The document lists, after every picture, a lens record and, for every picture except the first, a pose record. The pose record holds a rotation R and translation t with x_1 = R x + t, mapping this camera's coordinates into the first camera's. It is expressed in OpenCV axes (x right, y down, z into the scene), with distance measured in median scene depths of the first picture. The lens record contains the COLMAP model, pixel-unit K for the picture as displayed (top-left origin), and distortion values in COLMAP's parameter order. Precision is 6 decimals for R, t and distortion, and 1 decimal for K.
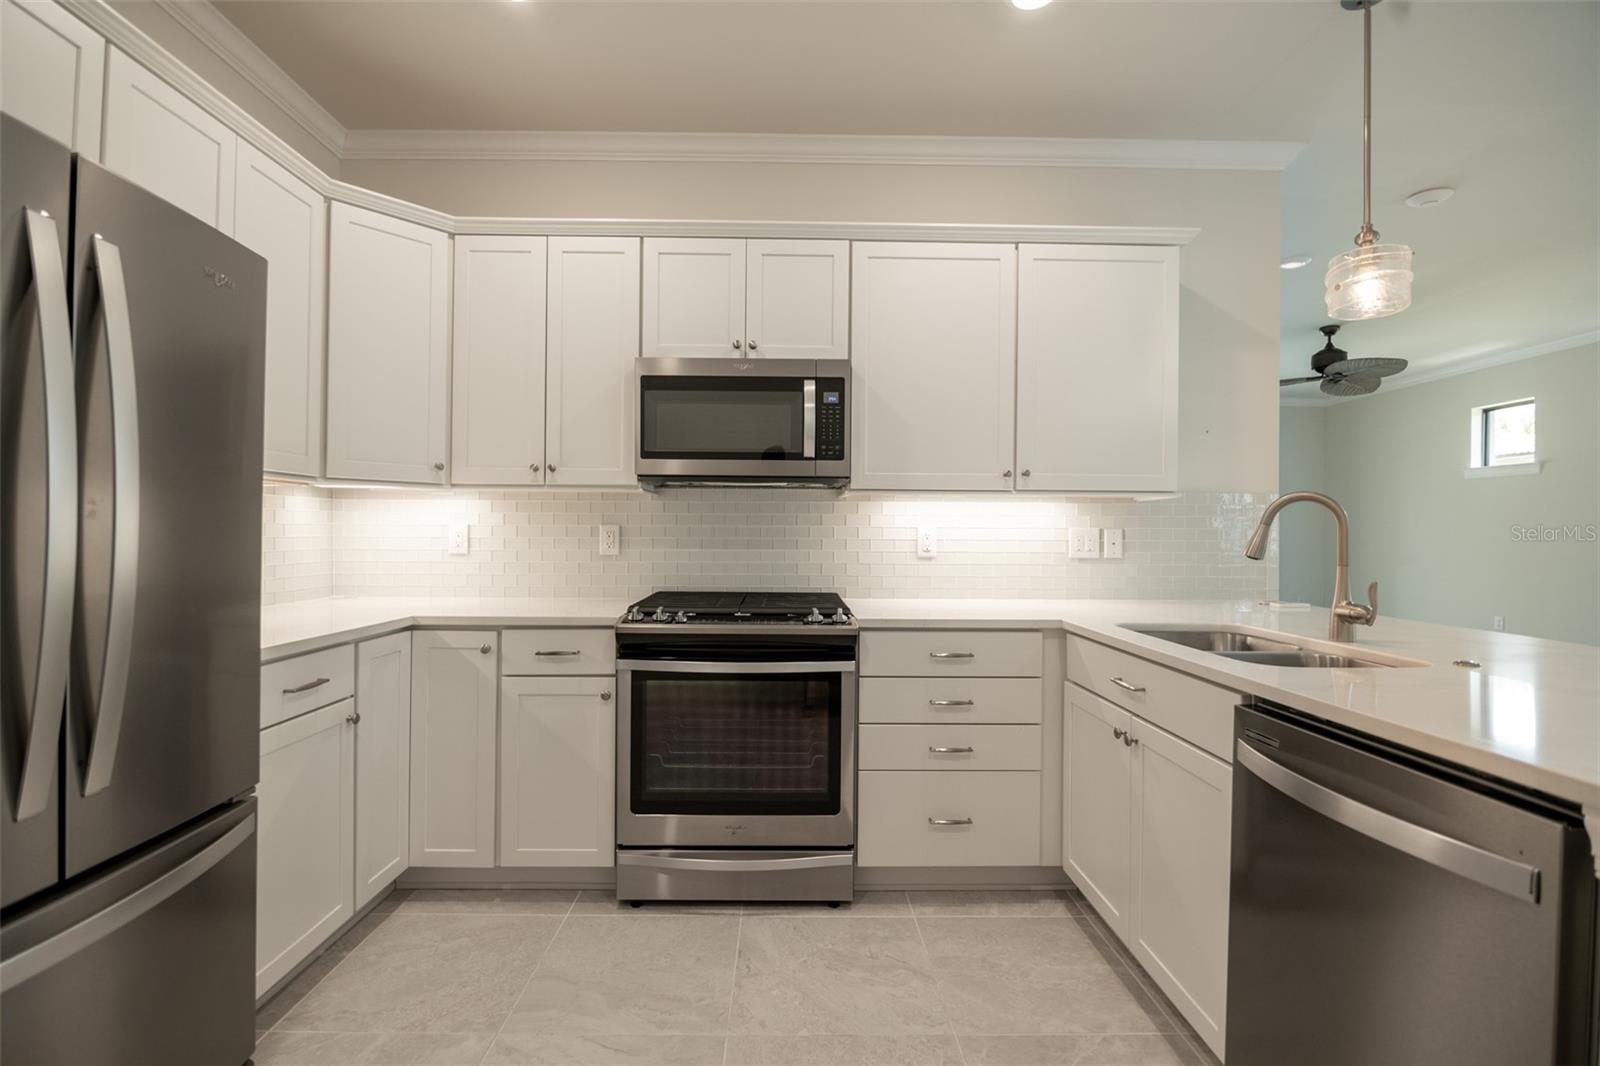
lens RADIAL K [[728.3, 0, 800.3], [0, 728.3, 530.7], [0, 0, 1]] dist [-0.012773, -0.000489]
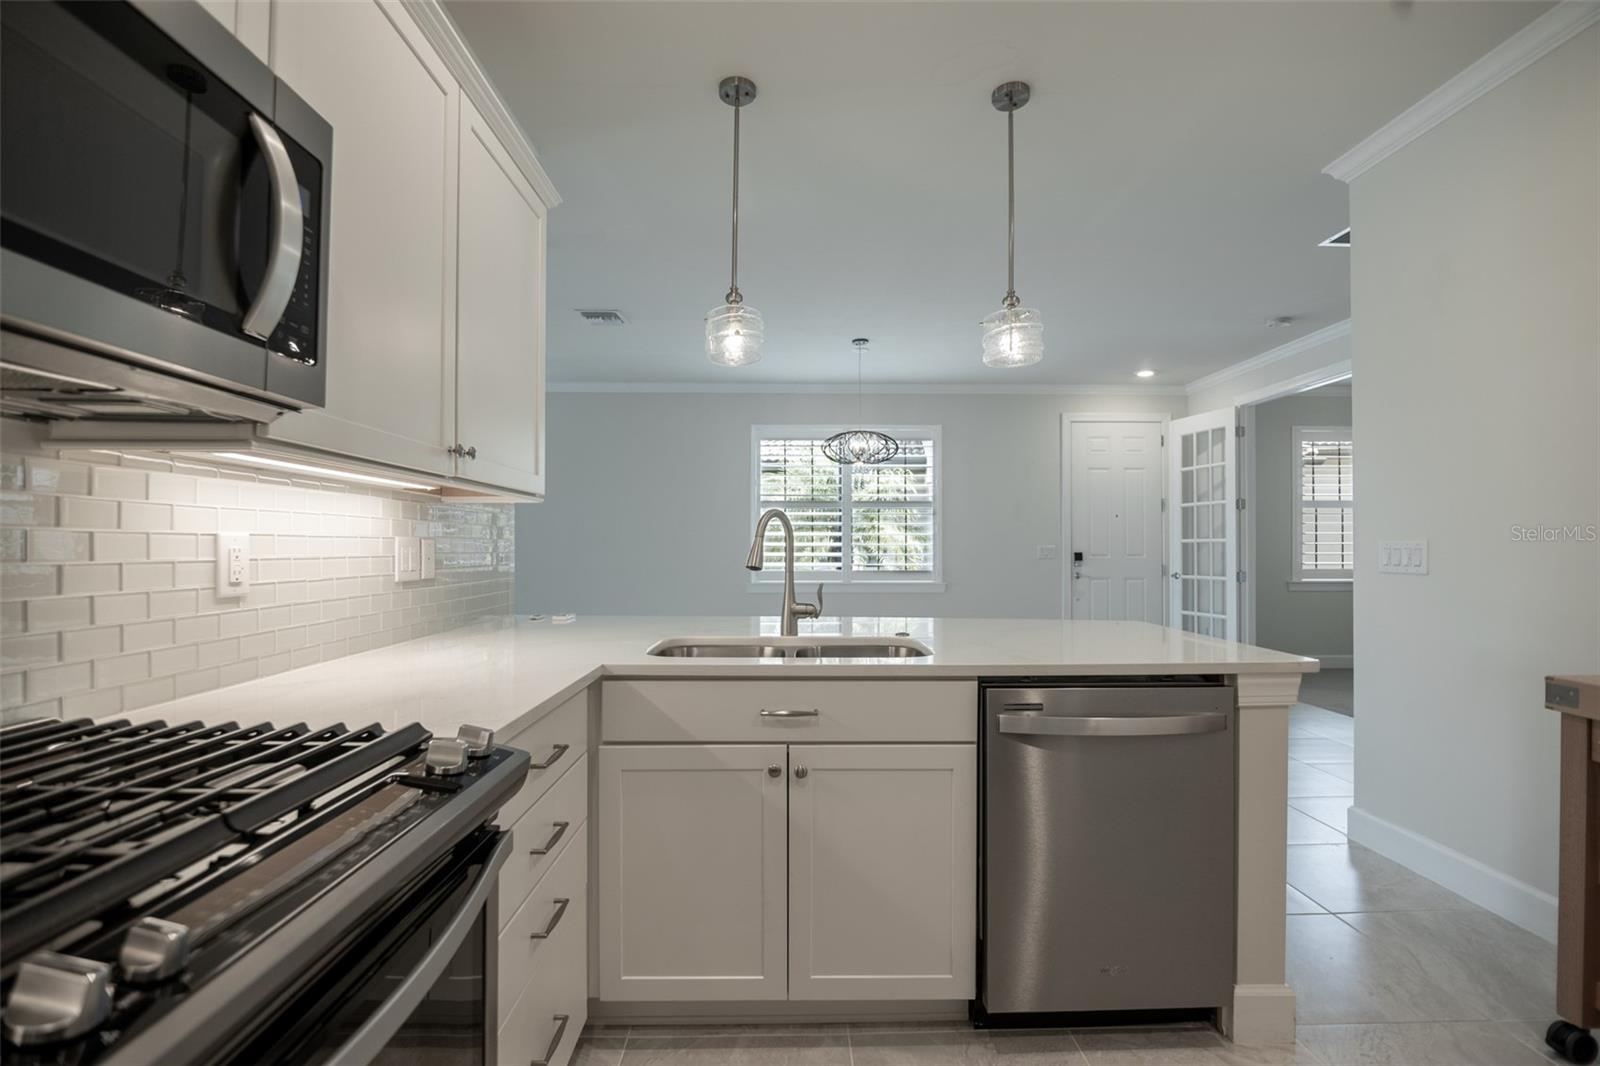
lens RADIAL K [[718.6, 0, 791.2], [0, 718.6, 543.3], [0, 0, 1]] dist [-0.001484, -0.000174]
pose [[0.008470, -0.001512, 0.999963, -0.316749], [-0.003236, 0.999994, 0.001540, -0.000549], [-0.999959, -0.003249, 0.008465, 0.690884]]
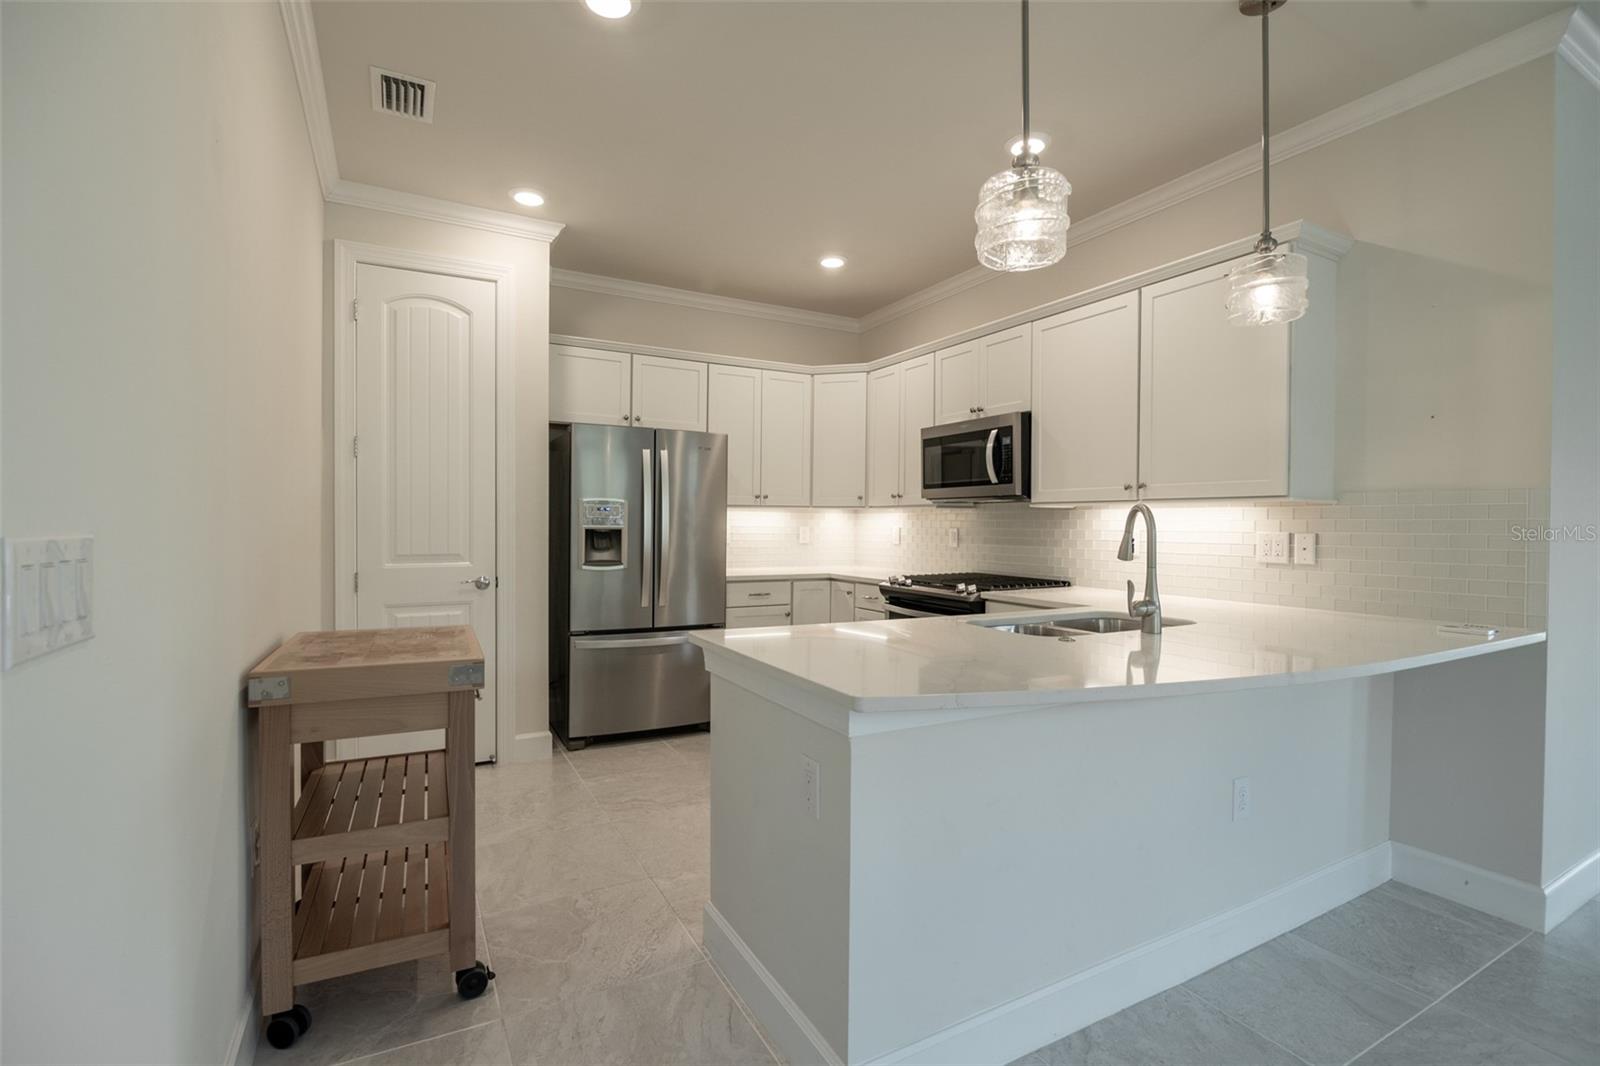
lens RADIAL K [[728.3, 0, 800.3], [0, 728.3, 530.7], [0, 0, 1]] dist [-0.012773, -0.000489]
pose [[0.470952, 0.005684, -0.882140, 1.050100], [-0.002427, 0.999984, 0.005148, -0.010519], [0.882155, -0.000284, 0.470959, -0.033216]]
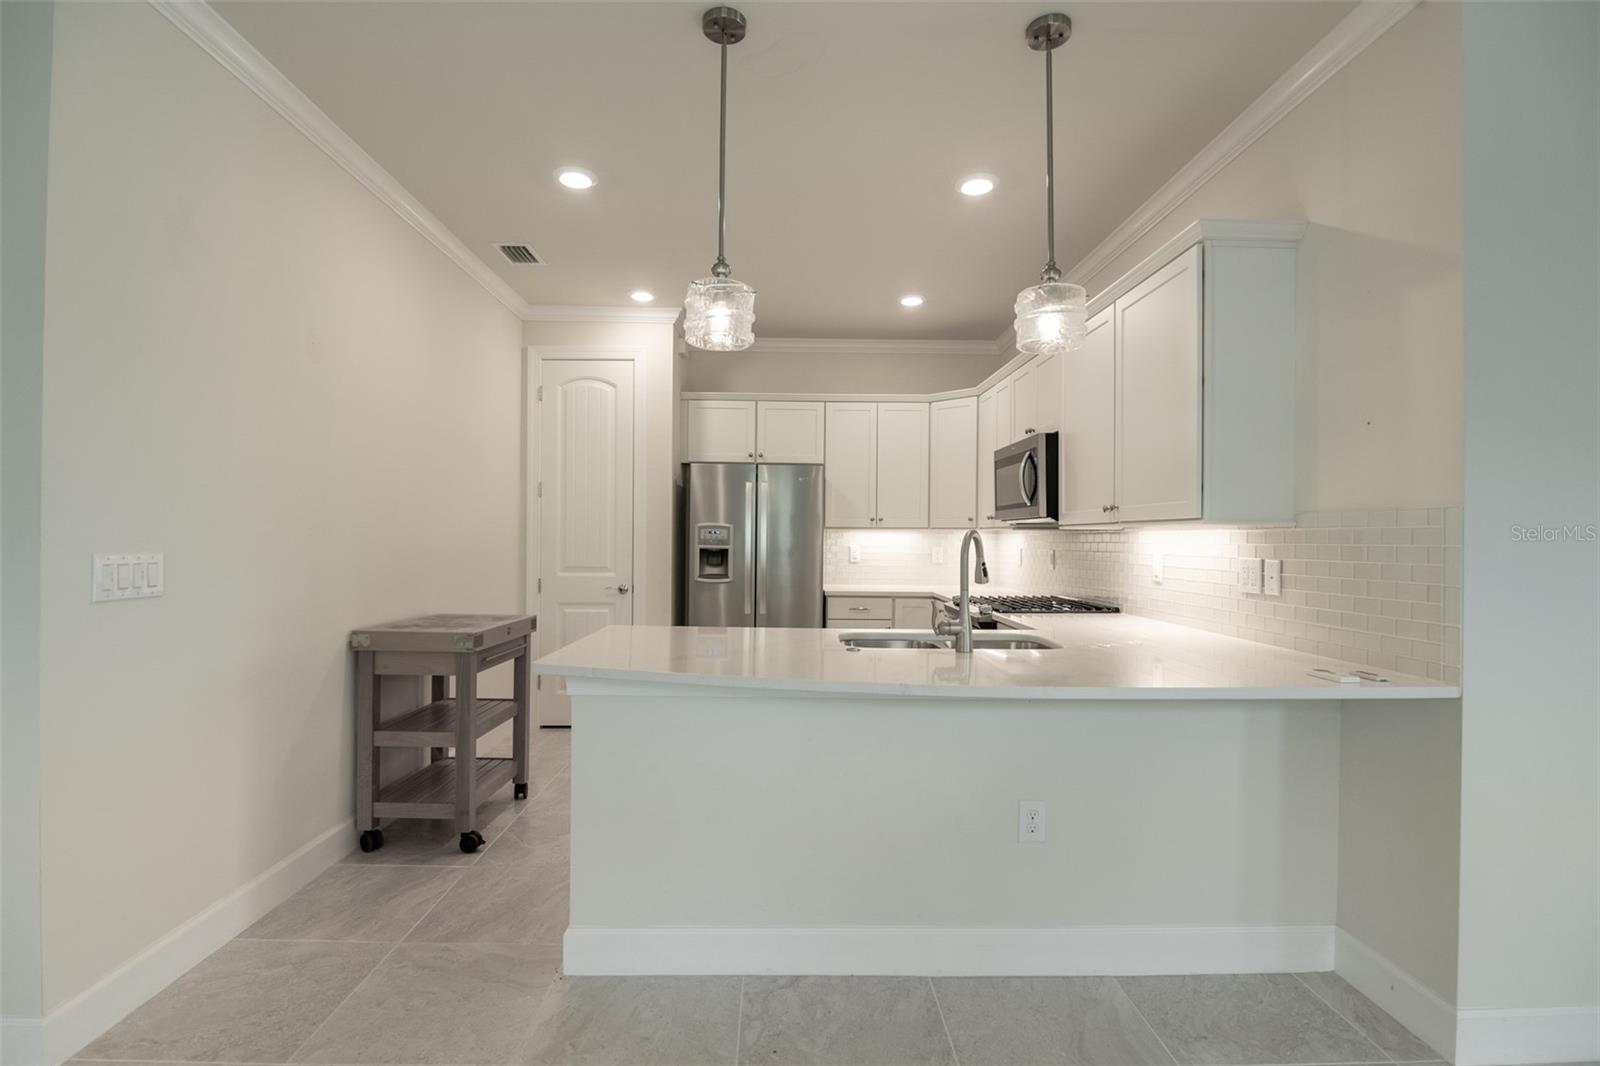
lens RADIAL K [[739.9, 0, 795.3], [0, 739.9, 531.5], [0, 0, 1]] dist [-0.015063, -0.001061]
pose [[0.007978, -0.015313, -0.999851, 1.394717], [-0.006395, 0.999862, -0.015364, -0.020804], [0.999948, 0.006517, 0.007879, 0.489697]]
